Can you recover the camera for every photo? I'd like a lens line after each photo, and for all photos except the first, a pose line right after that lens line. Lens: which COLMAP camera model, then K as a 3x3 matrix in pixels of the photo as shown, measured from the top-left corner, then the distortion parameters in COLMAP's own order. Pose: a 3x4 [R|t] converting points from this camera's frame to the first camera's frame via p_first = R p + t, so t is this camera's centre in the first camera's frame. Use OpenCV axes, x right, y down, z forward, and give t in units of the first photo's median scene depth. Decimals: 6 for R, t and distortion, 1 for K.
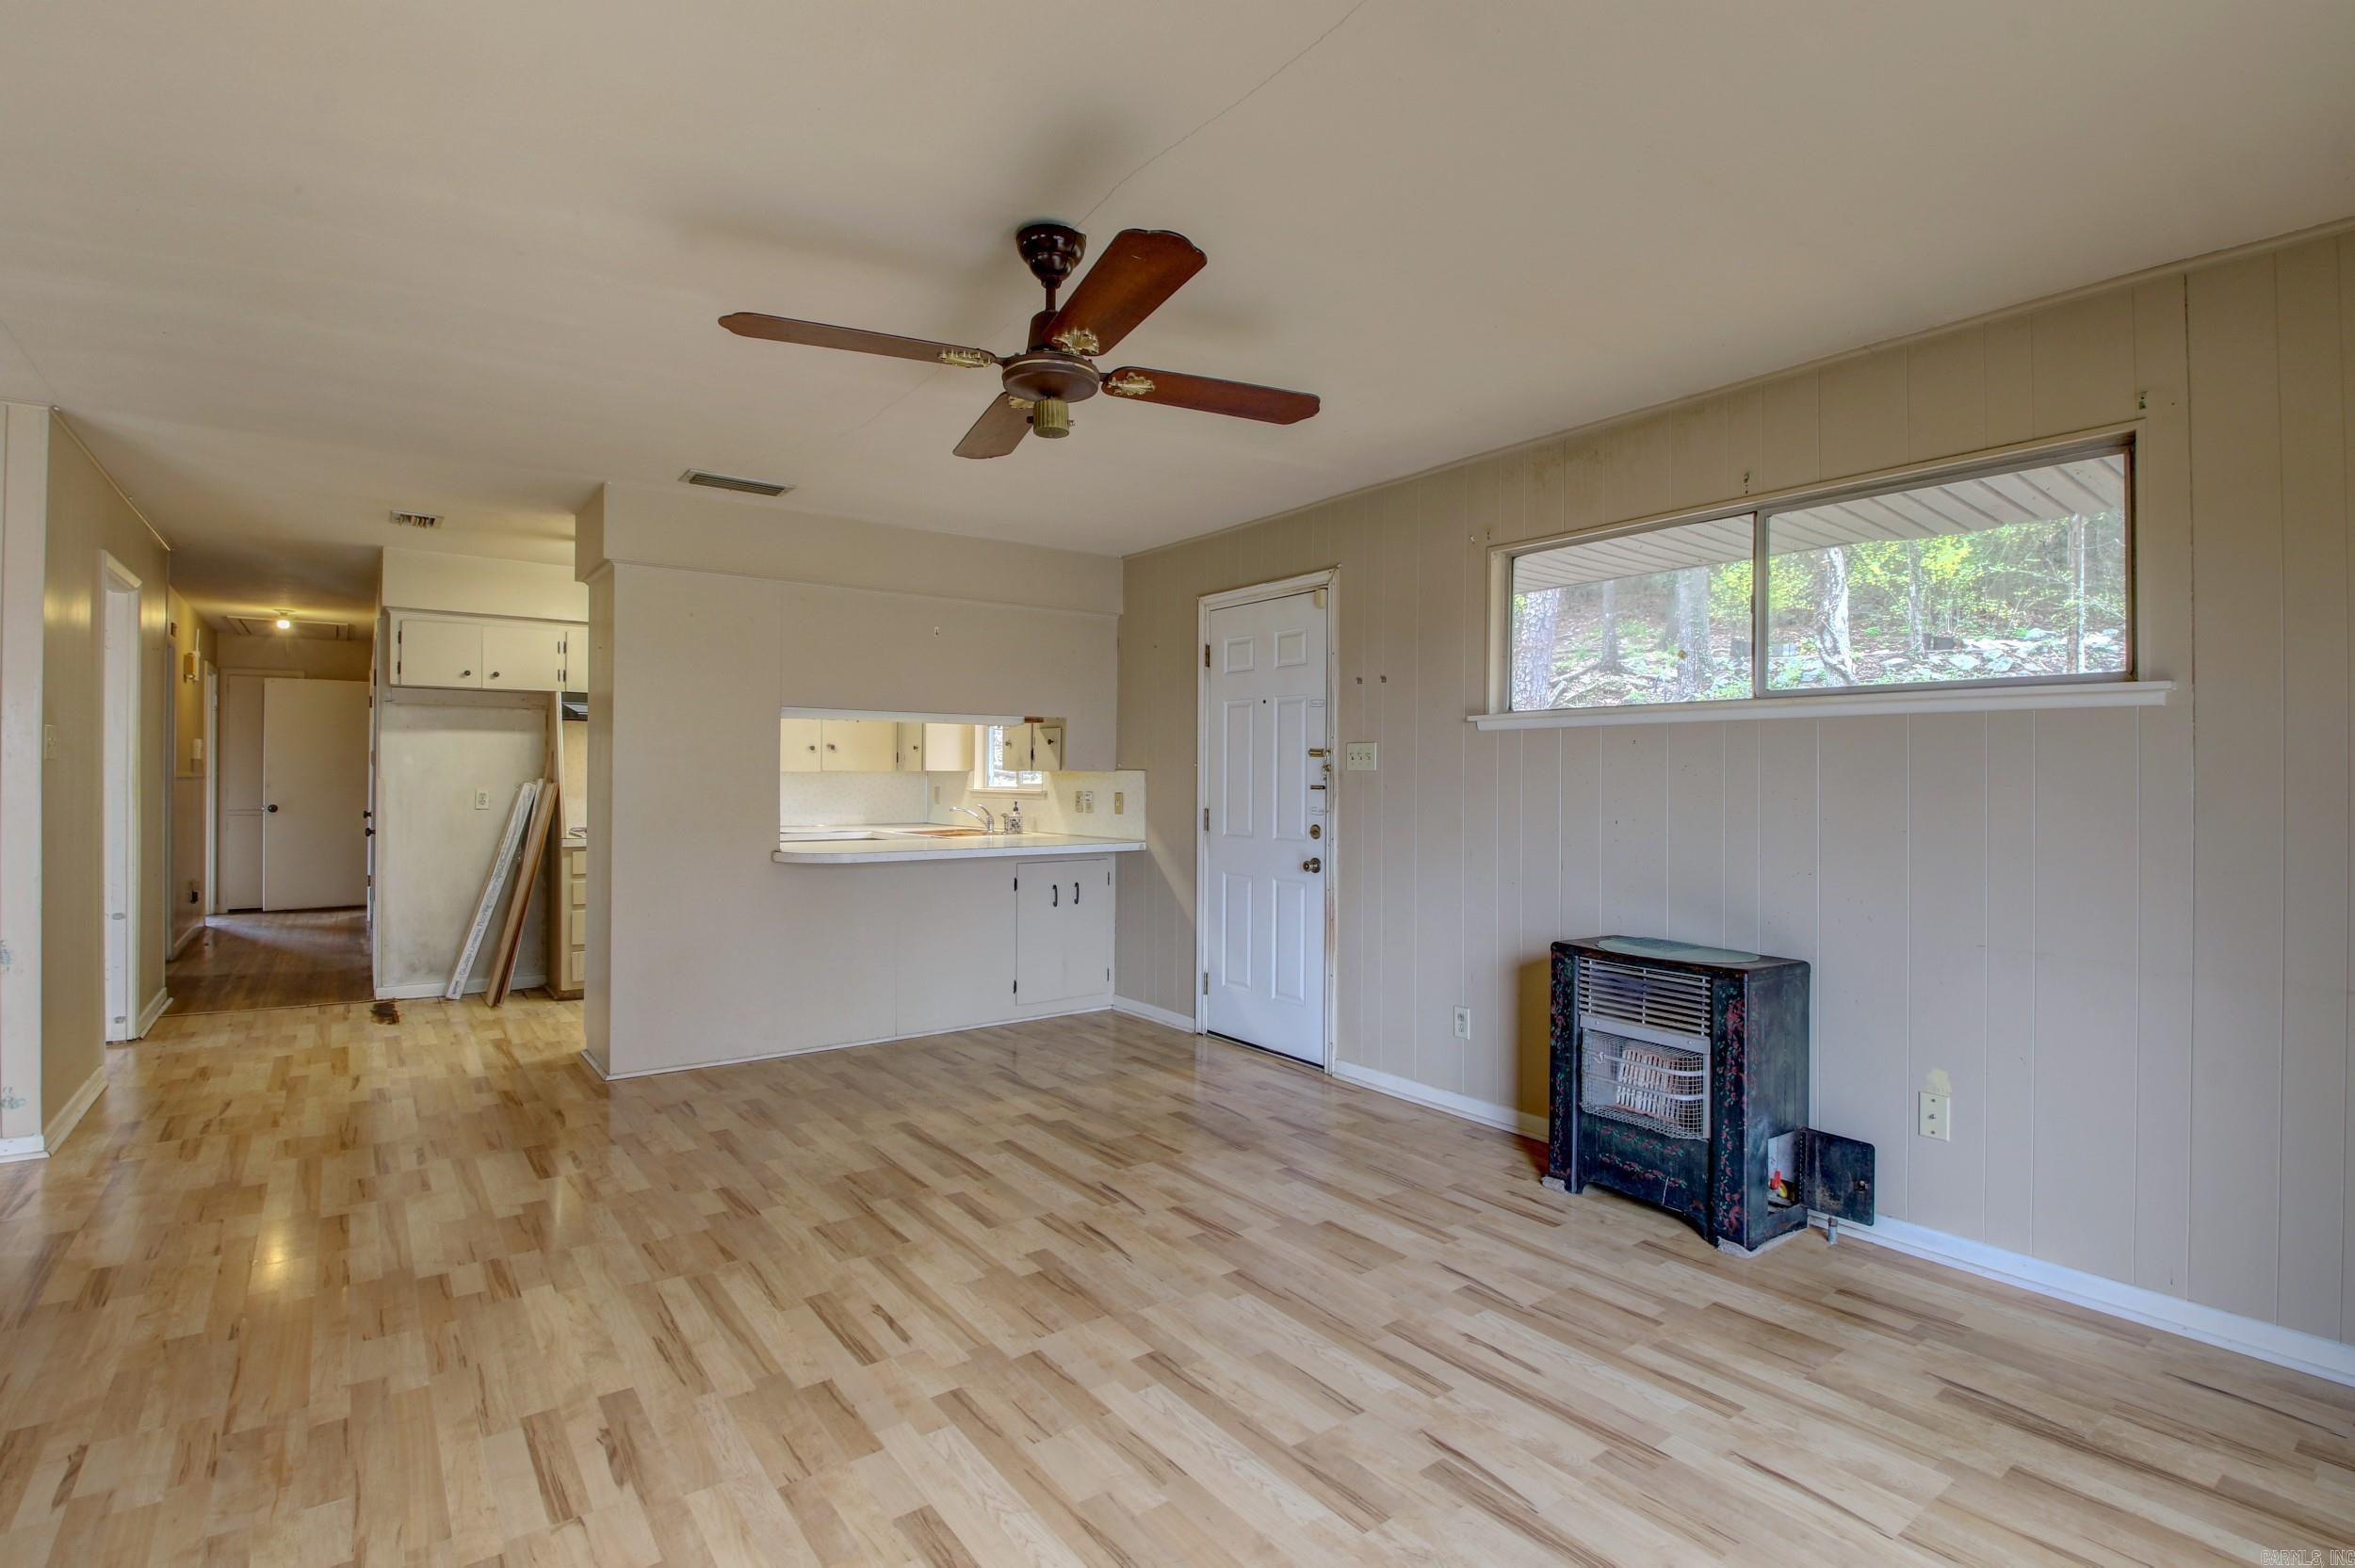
lens RADIAL K [[1104.2, 0, 1177.5], [0, 1104.2, 774.9], [0, 0, 1]] dist [-0.000780, -0.003422]
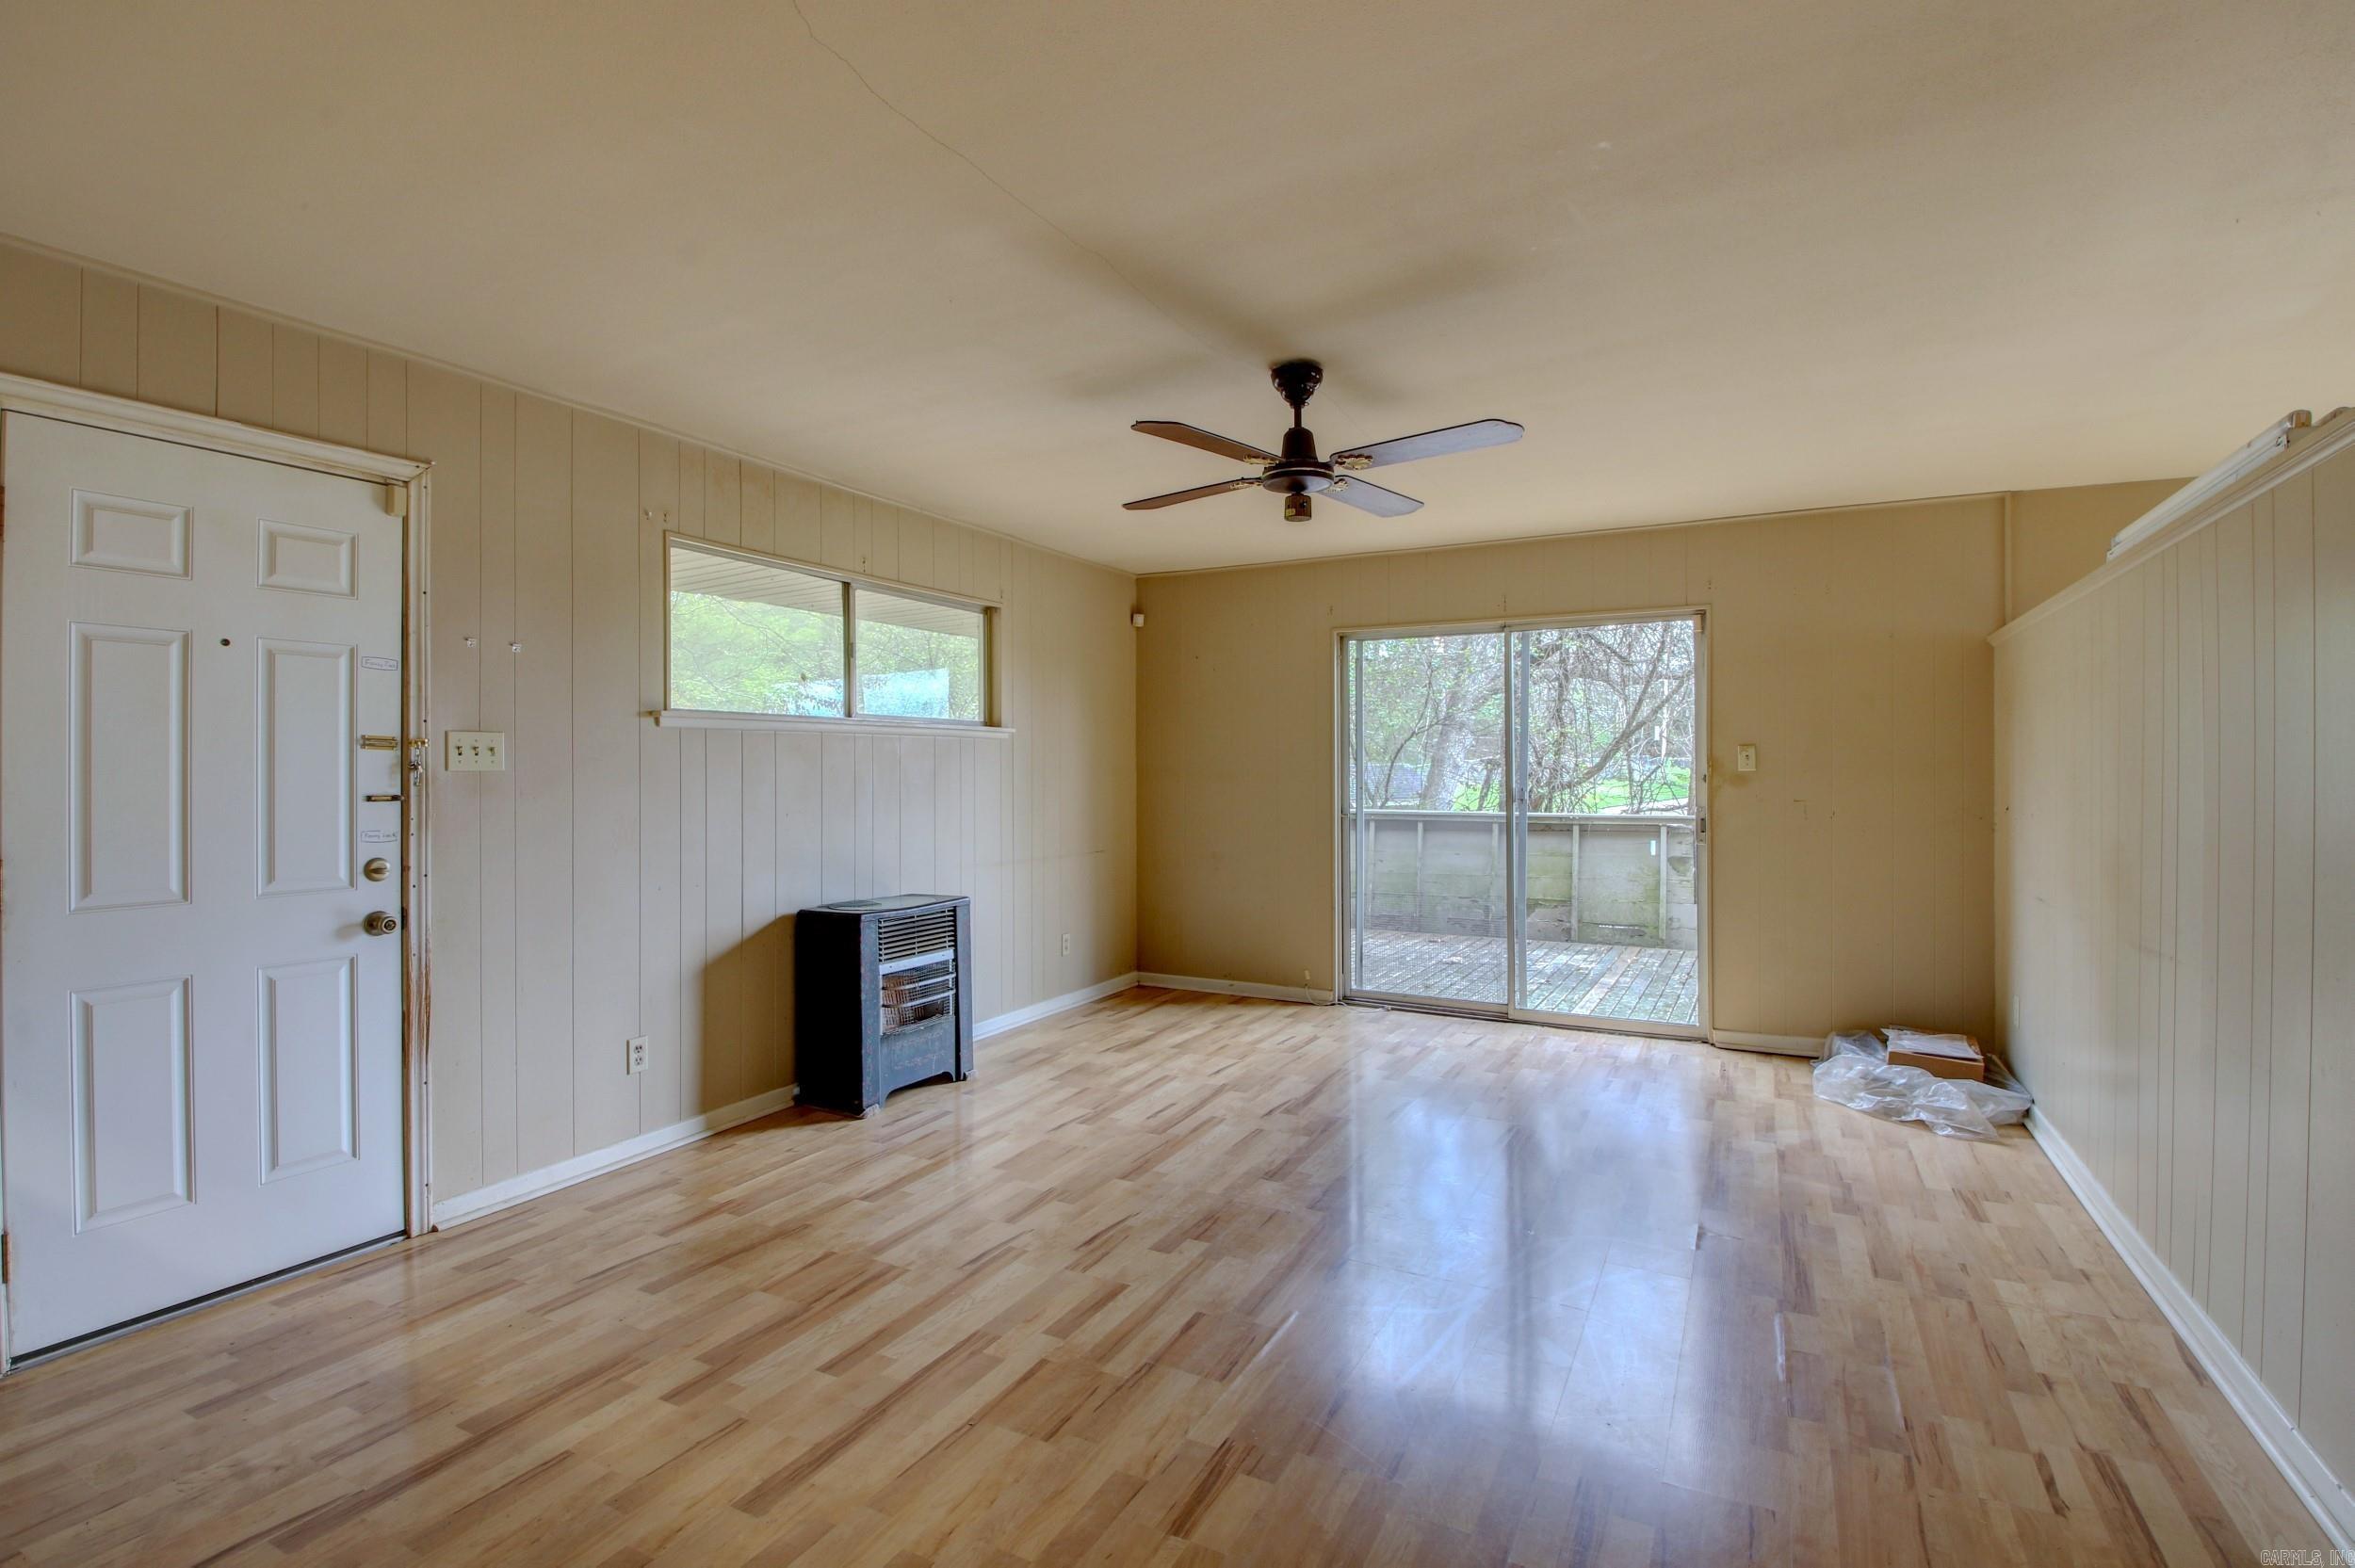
lens RADIAL K [[1104.2, 0, 1171.8], [0, 1104.2, 777.0], [0, 0, 1]] dist [-0.000780, -0.003422]
pose [[-0.425498, -0.007068, 0.904932, -0.921819], [0.005125, 0.999935, 0.010220, -0.006896], [-0.904945, 0.008986, -0.425434, 1.255498]]
